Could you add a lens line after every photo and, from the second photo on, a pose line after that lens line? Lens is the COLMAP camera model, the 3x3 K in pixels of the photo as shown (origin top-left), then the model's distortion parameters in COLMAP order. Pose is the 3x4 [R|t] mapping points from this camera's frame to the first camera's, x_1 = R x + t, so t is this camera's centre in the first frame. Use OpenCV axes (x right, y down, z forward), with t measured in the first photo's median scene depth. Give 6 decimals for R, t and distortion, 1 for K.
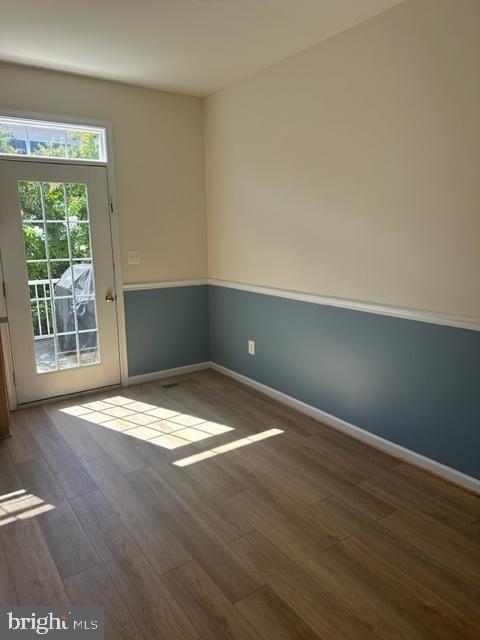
lens RADIAL K [[459.6, 0, 236.8], [0, 459.6, 323.3], [0, 0, 1]] dist [0.039740, -0.016114]
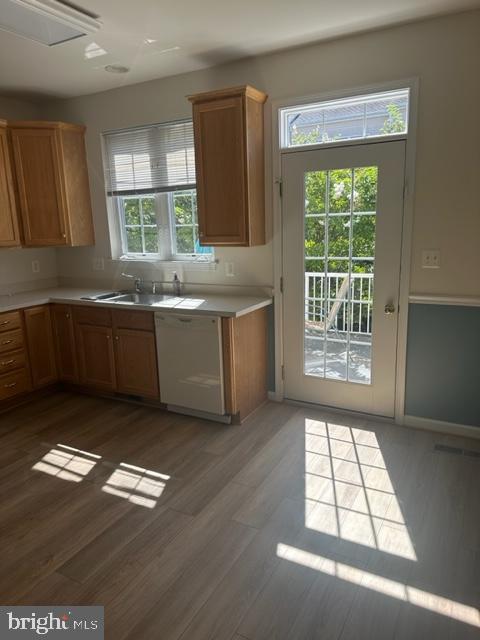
lens RADIAL K [[459.6, 0, 238.5], [0, 459.6, 314.6], [0, 0, 1]] dist [0.039740, -0.016114]
pose [[0.436665, 0.174595, -0.882519, 0.335982], [-0.151663, 0.981233, 0.119082, -0.108725], [0.886748, 0.081846, 0.454950, 0.449297]]
